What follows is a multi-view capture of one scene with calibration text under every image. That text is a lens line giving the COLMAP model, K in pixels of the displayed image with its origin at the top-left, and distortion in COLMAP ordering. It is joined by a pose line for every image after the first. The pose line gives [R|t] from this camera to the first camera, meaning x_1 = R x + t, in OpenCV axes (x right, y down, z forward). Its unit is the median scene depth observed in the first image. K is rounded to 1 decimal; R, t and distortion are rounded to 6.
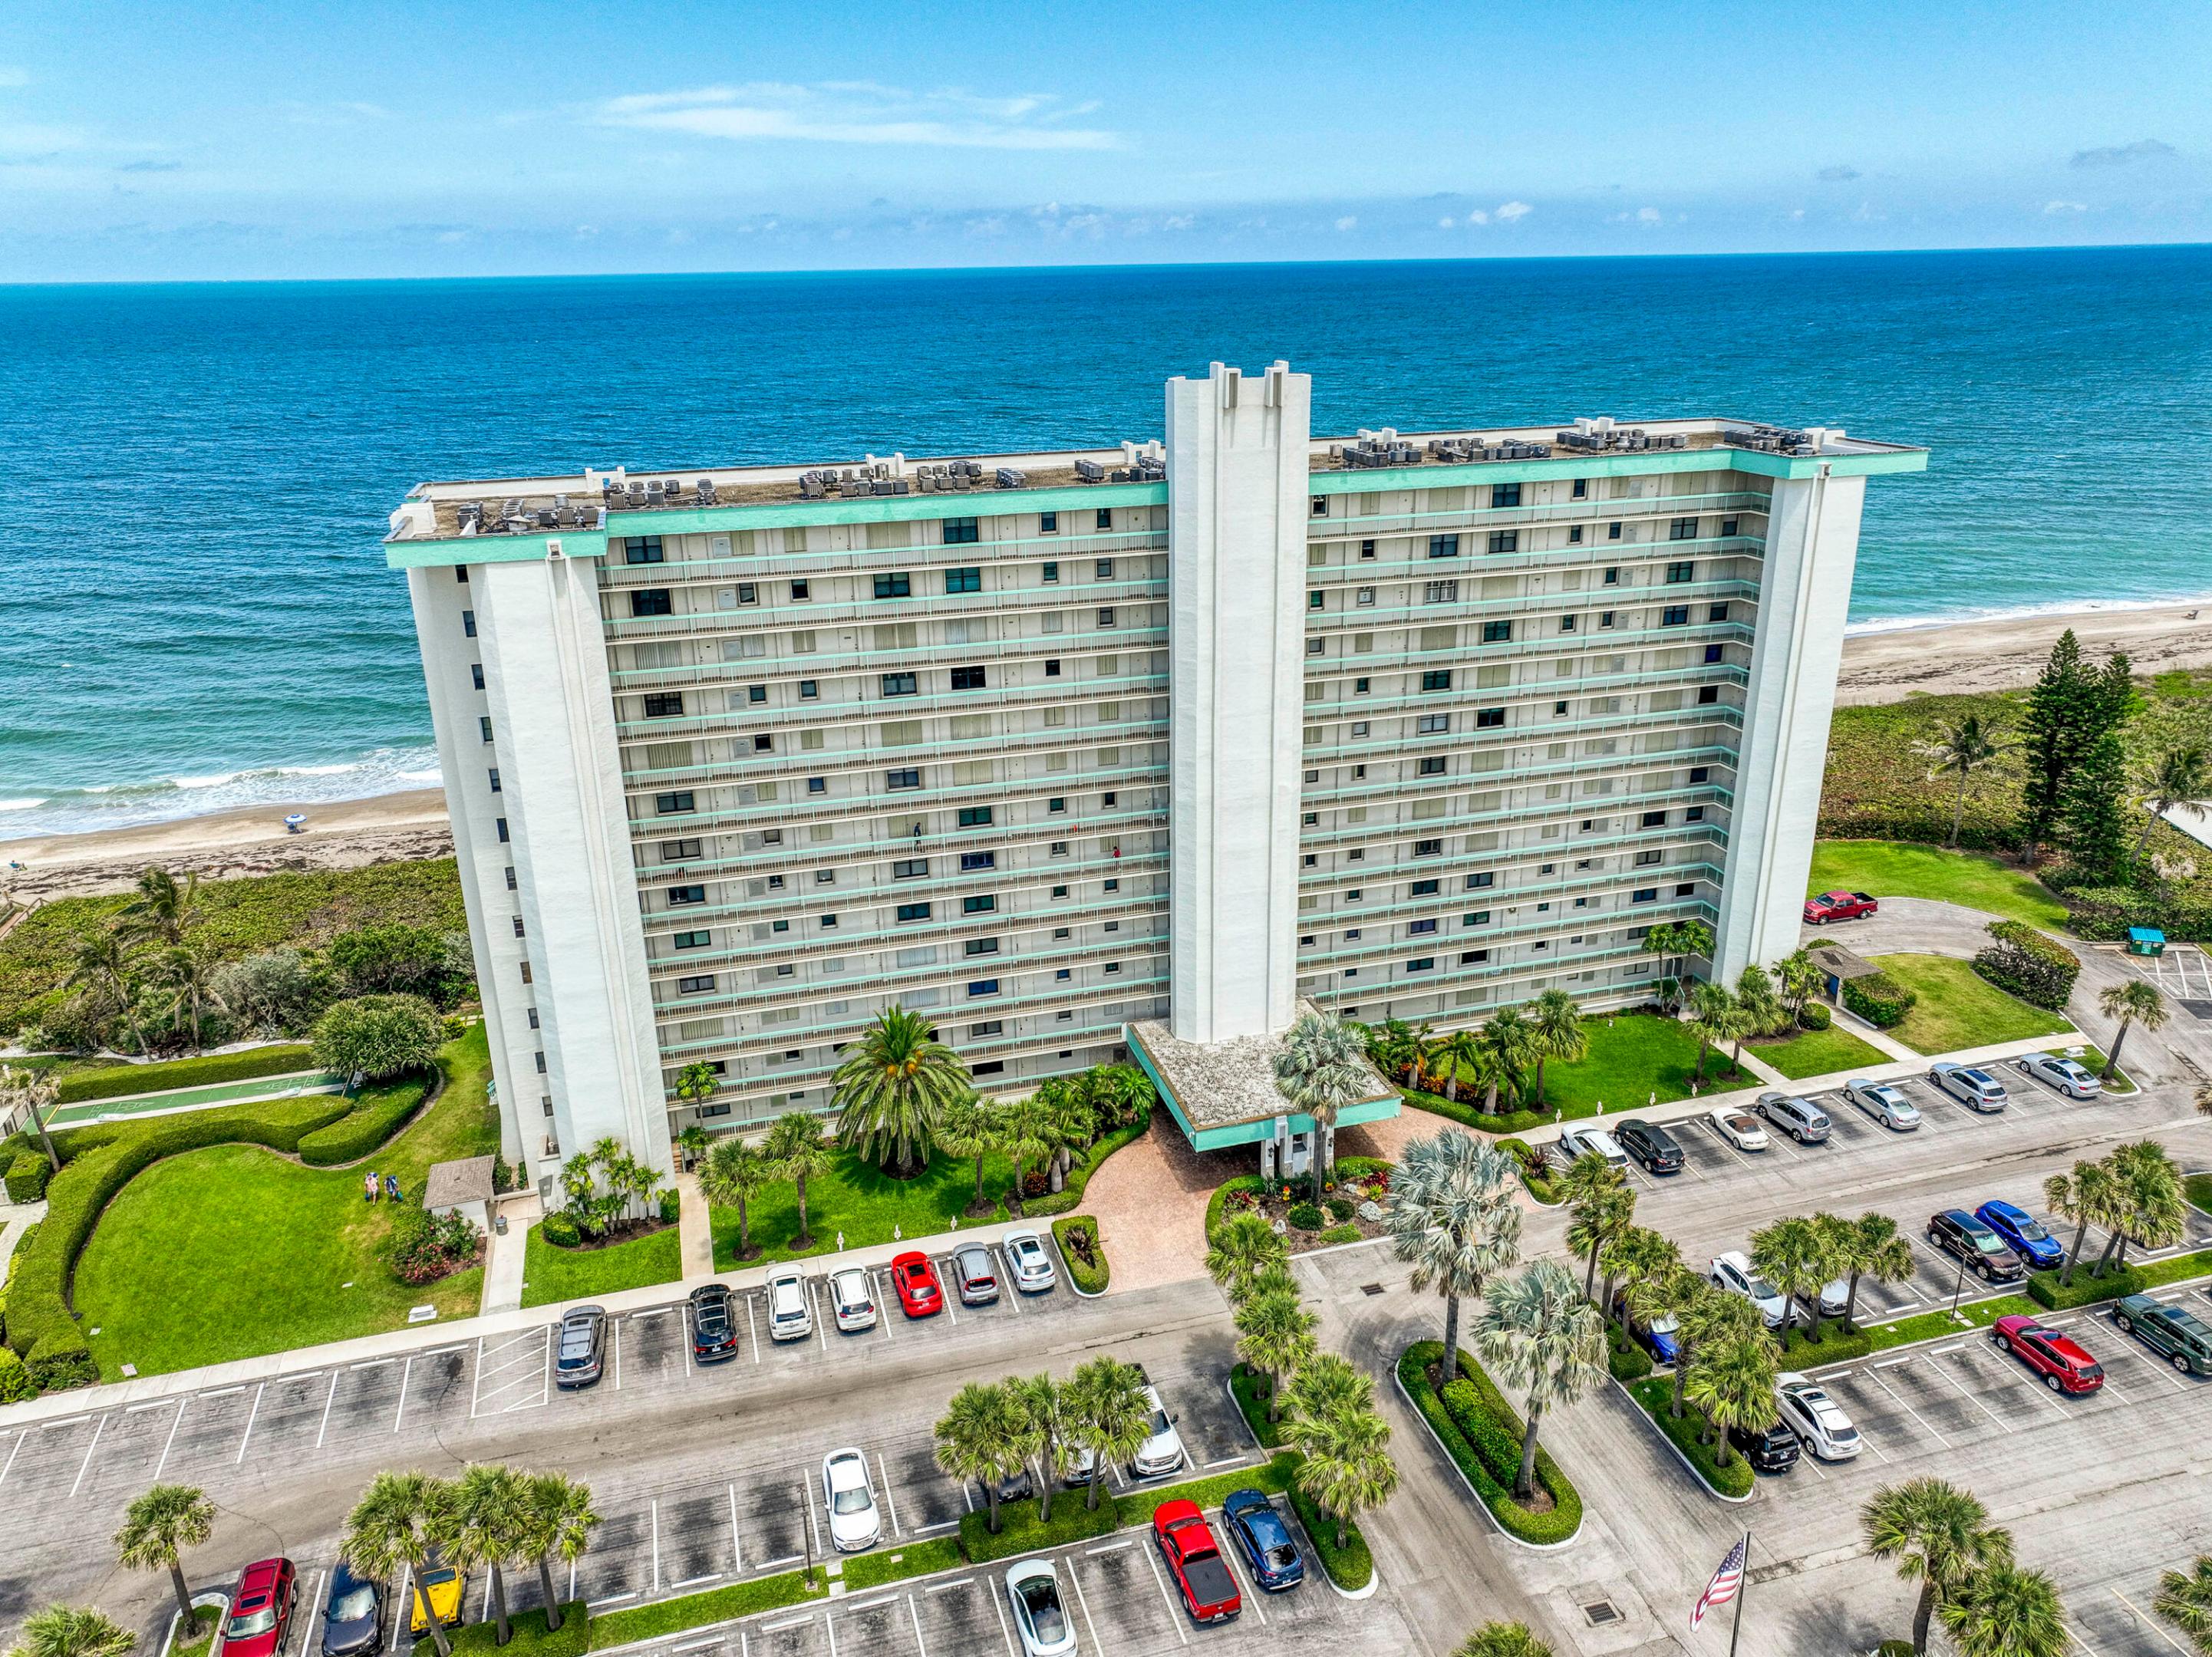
lens RADIAL K [[1548.1, 0, 1106.1], [0, 1548.1, 839.1], [0, 0, 1]] dist [0.004620, 0.007208]
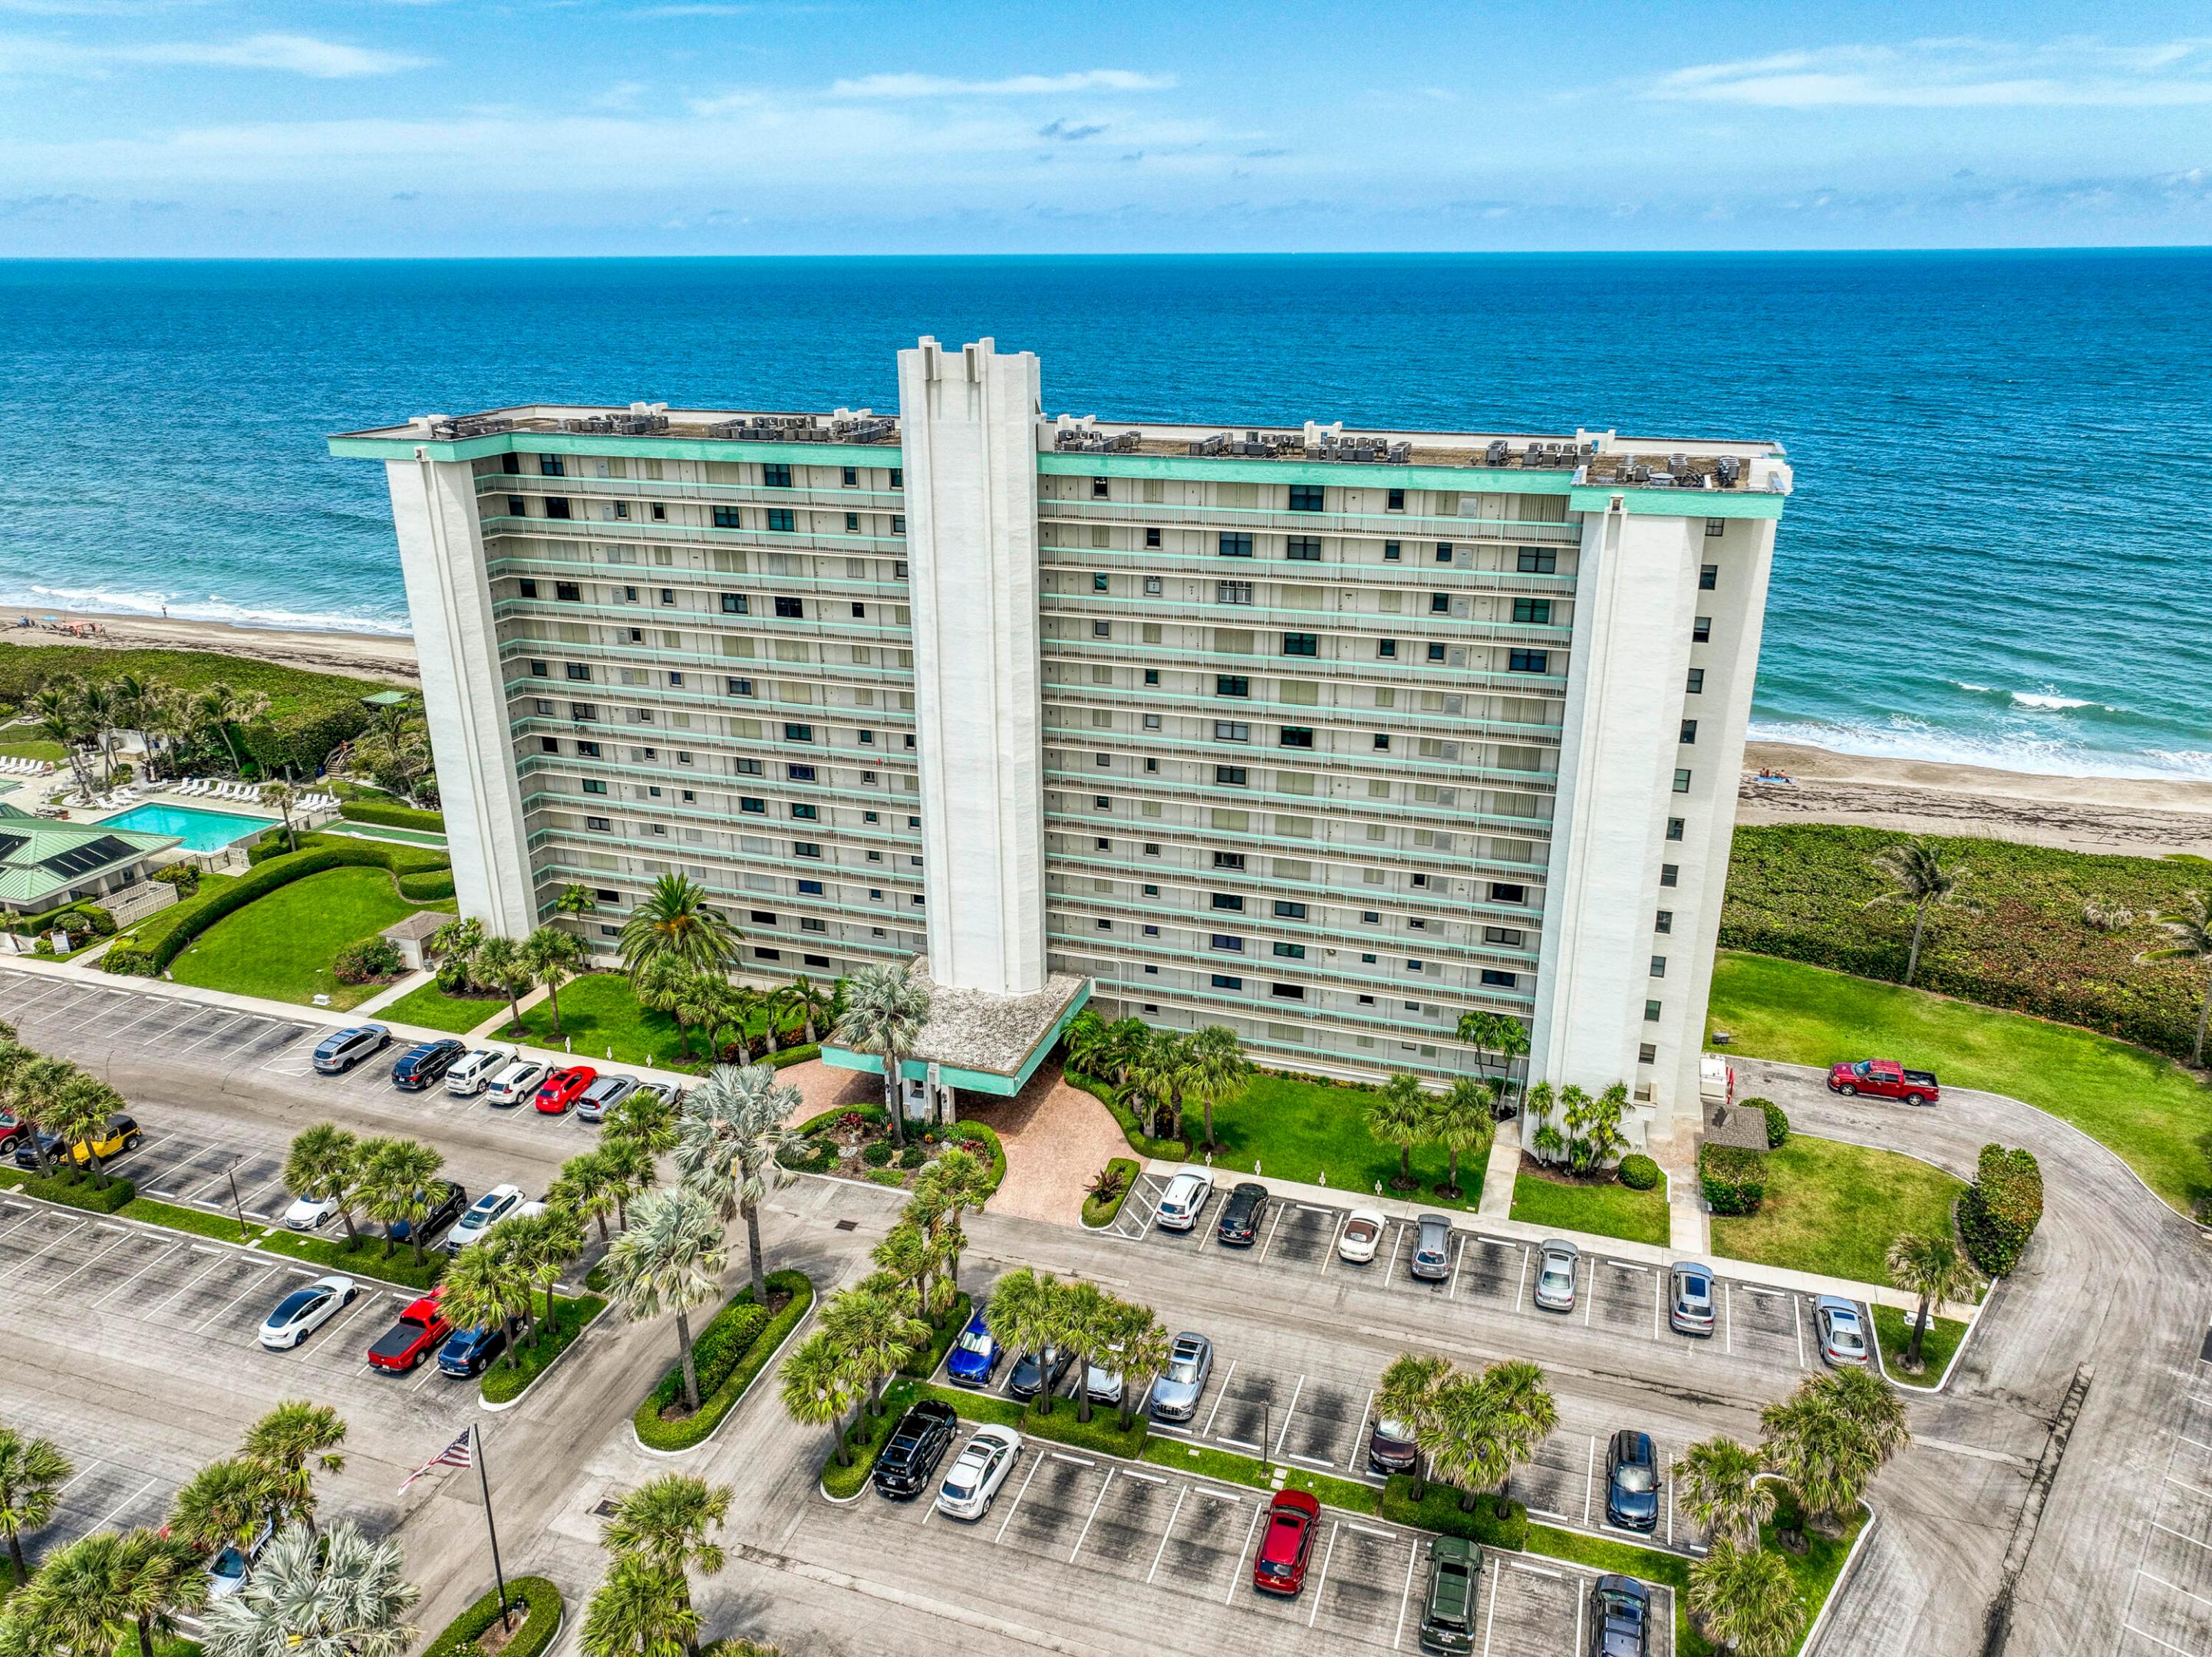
lens RADIAL K [[1548.1, 0, 1121.8], [0, 1548.1, 837.9], [0, 0, 1]] dist [0.004620, 0.007208]
pose [[0.823182, 0.214081, -0.525871, 0.719759], [-0.207340, 0.975572, 0.072590, -0.070278], [0.528565, 0.049280, 0.847461, 0.172850]]
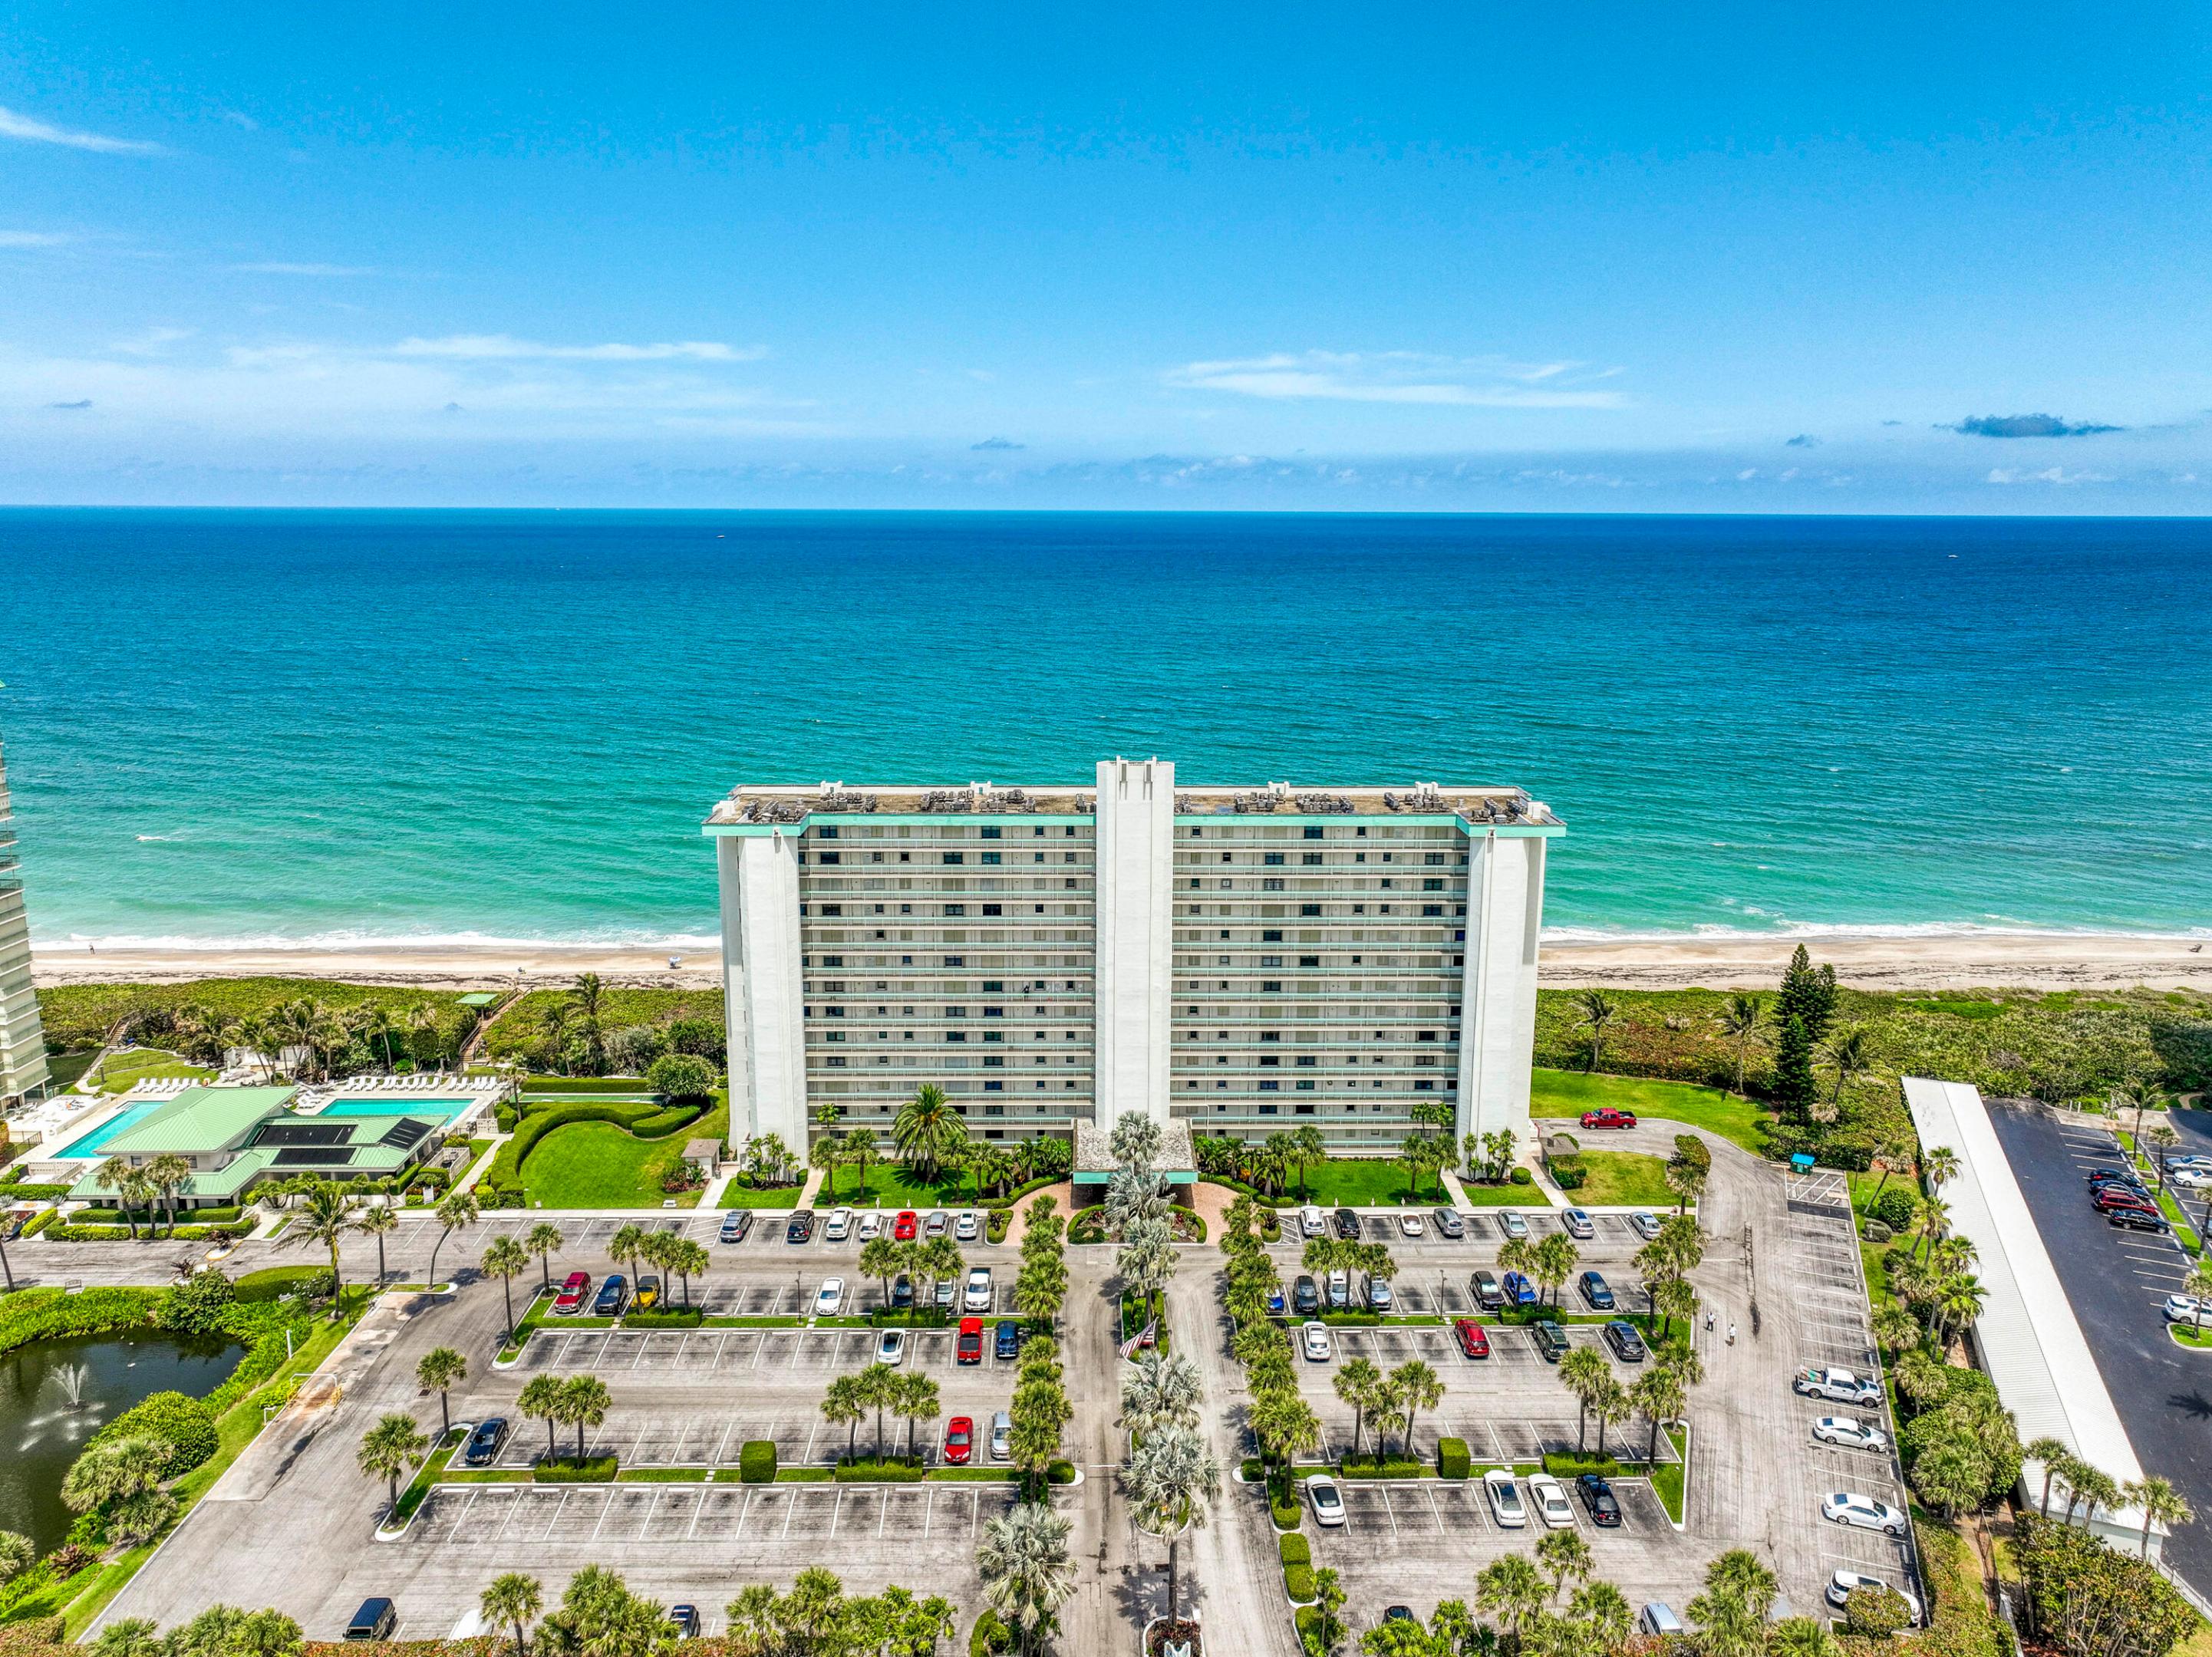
lens RADIAL K [[1548.1, 0, 1107.2], [0, 1548.1, 839.1], [0, 0, 1]] dist [0.004620, 0.007208]
pose [[0.965165, 0.076172, -0.250310, 0.483151], [-0.111759, 0.985040, -0.131173, 0.037517], [0.236574, 0.154578, 0.959239, -0.726072]]
